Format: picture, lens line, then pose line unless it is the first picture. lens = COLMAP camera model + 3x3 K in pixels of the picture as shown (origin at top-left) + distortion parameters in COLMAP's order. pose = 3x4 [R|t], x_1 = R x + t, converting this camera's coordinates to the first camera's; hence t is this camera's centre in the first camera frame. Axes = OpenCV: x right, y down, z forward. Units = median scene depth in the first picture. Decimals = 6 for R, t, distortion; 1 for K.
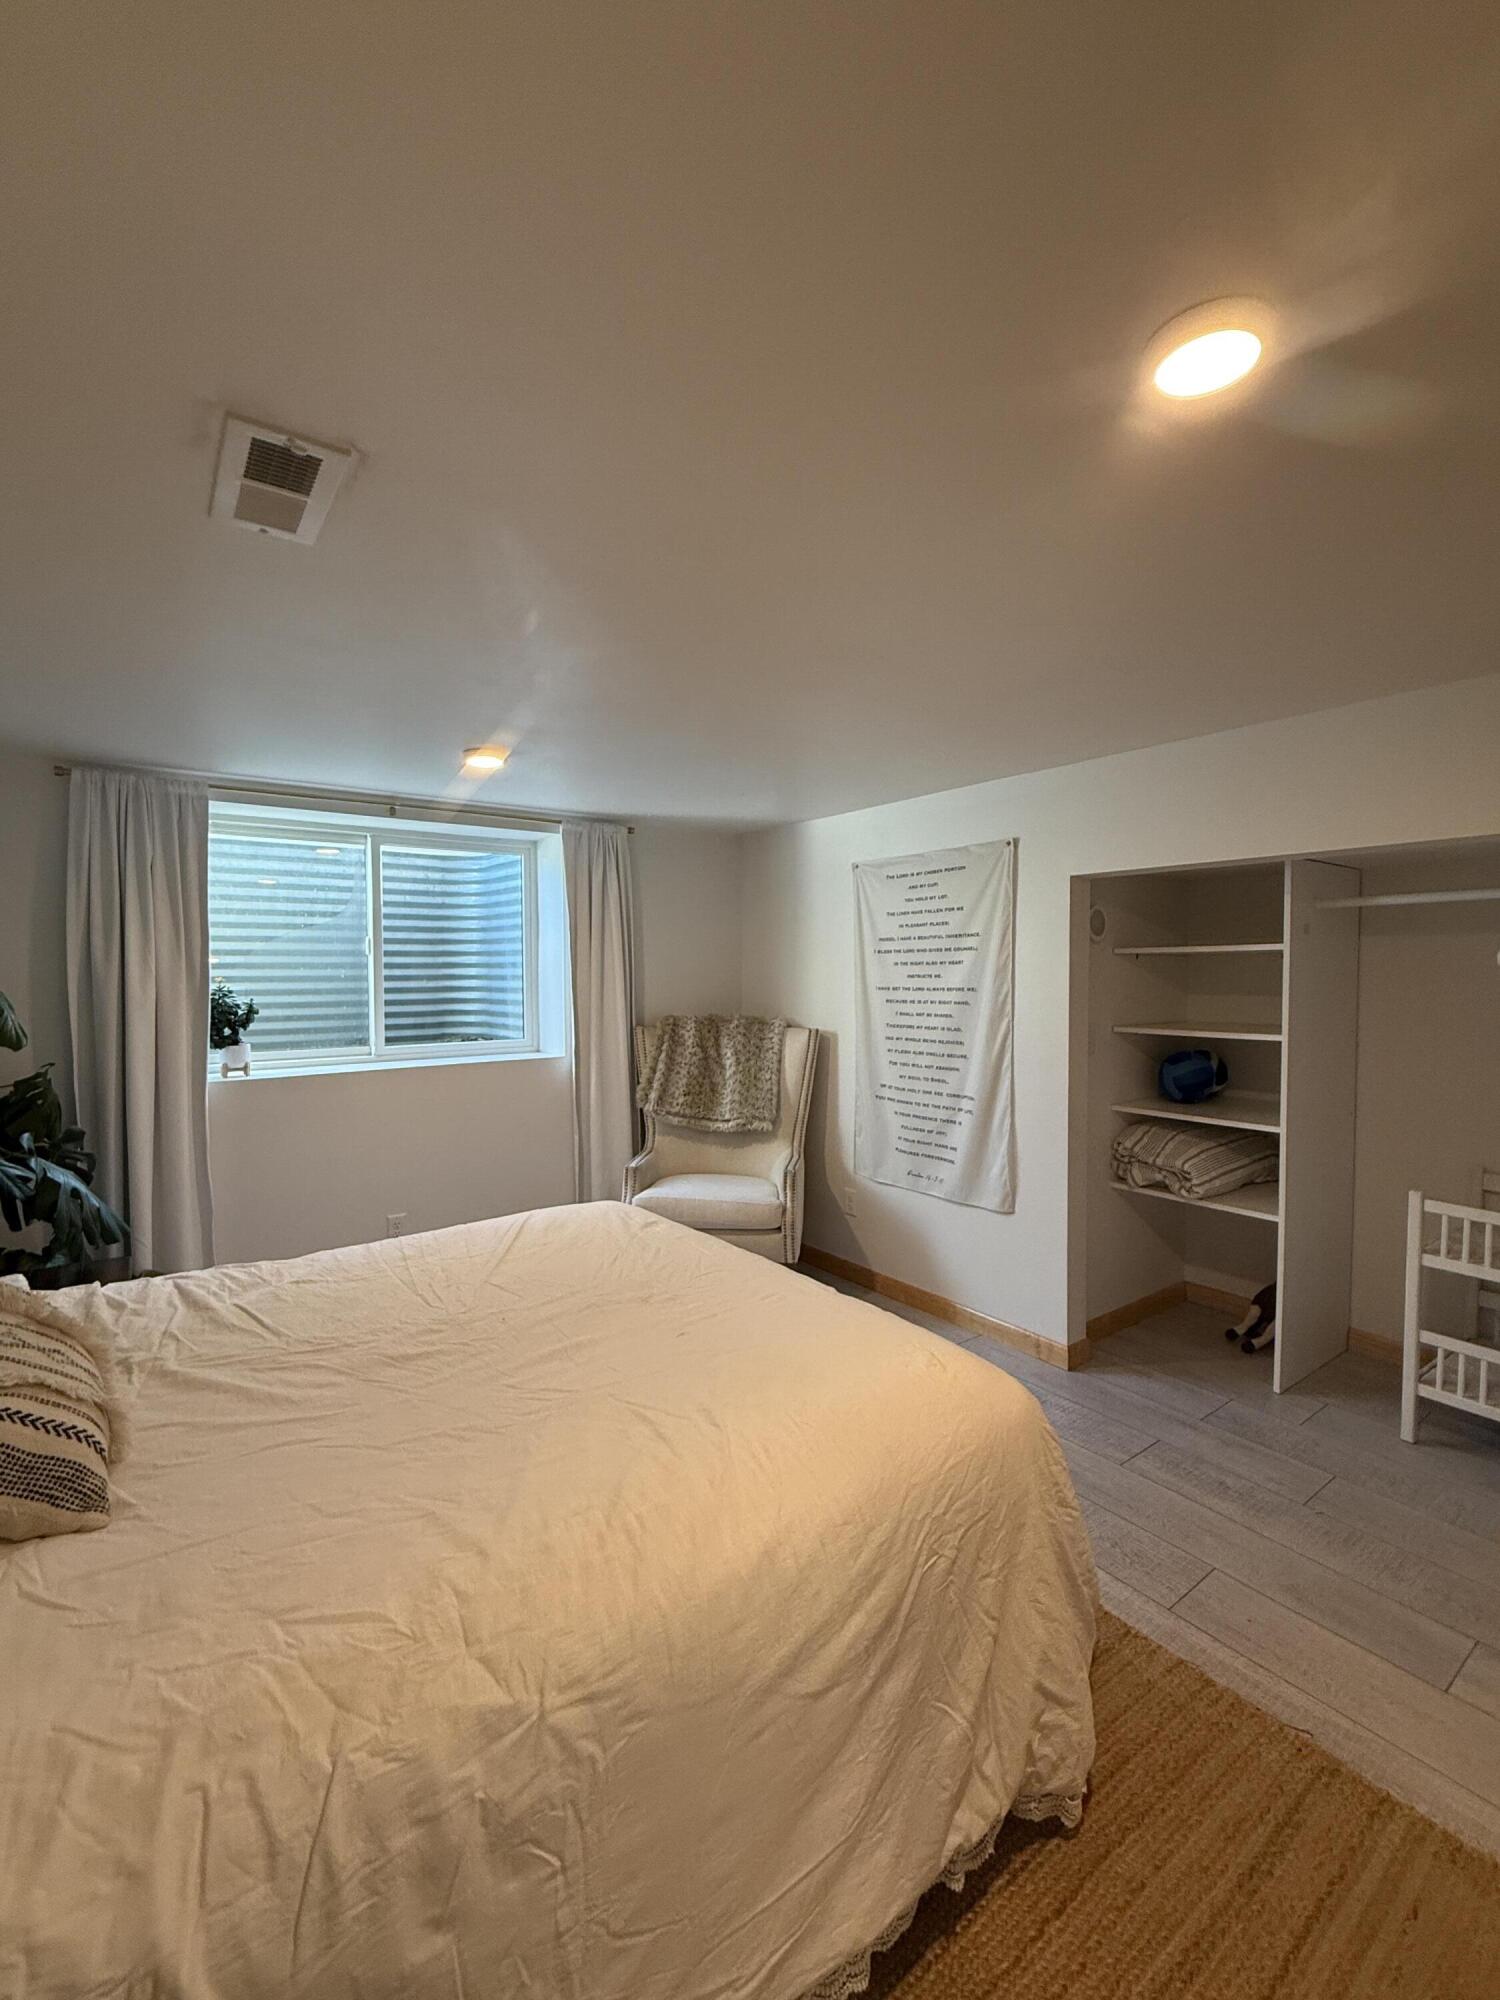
lens RADIAL K [[864.4, 0, 747.8], [0, 864.4, 998.1], [0, 0, 1]] dist [0.000338, 0.000693]
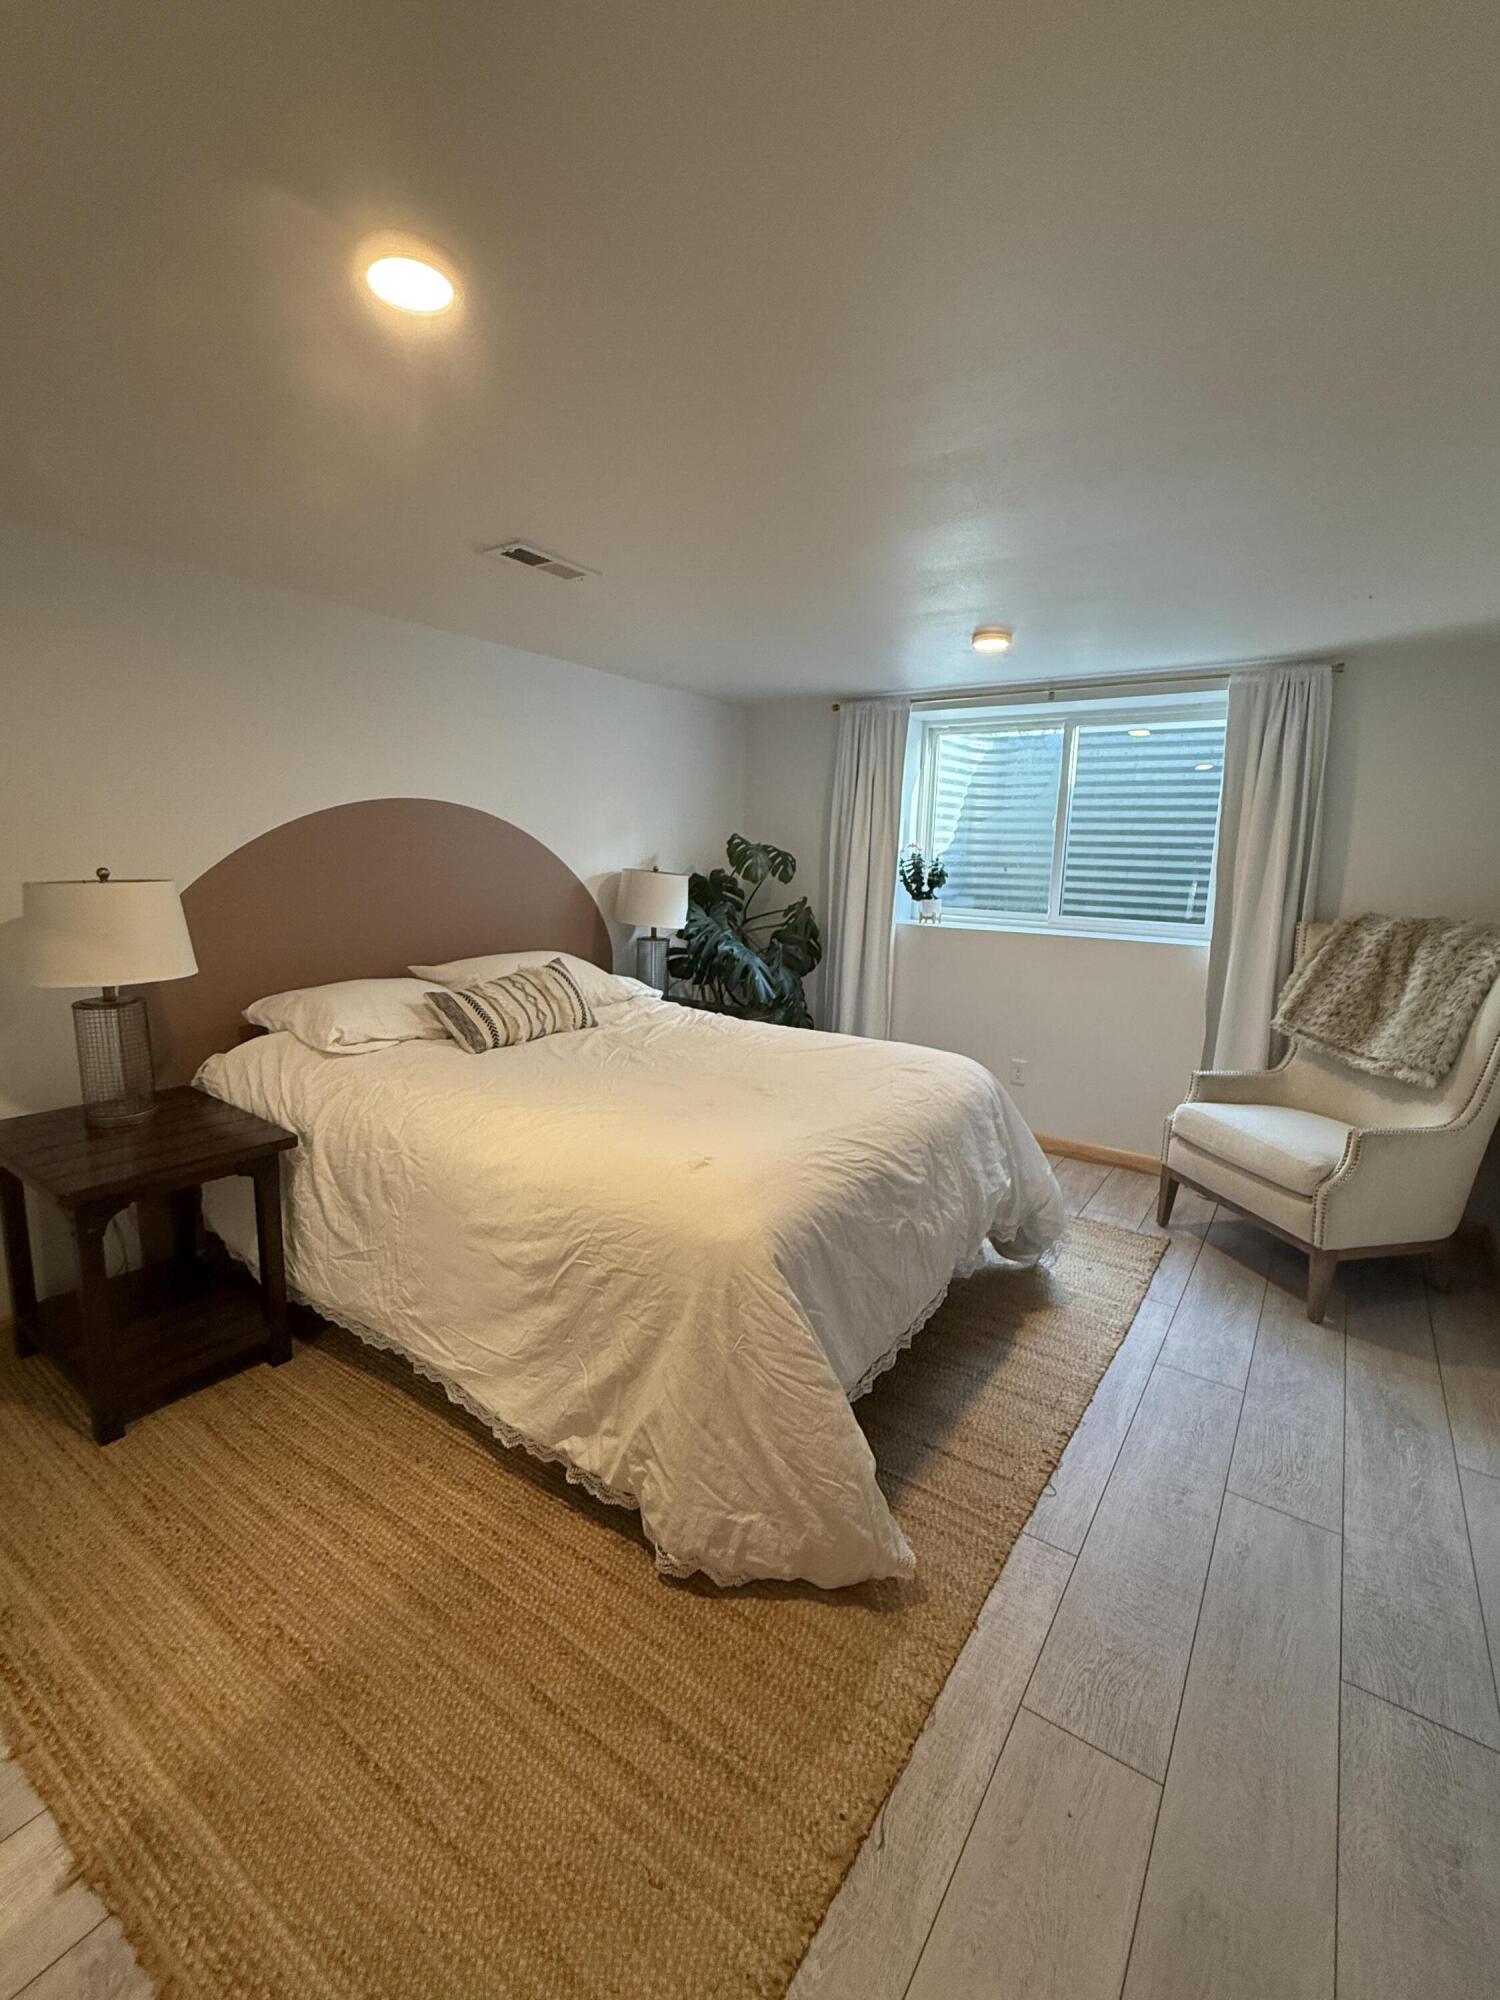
lens RADIAL K [[864.4, 0, 753.3], [0, 864.4, 996.0], [0, 0, 1]] dist [0.000338, 0.000693]
pose [[0.320541, 0.171660, -0.931550, 0.553274], [-0.059421, 0.985149, 0.161091, 0.002341], [0.945369, 0.003717, 0.325981, 0.299853]]
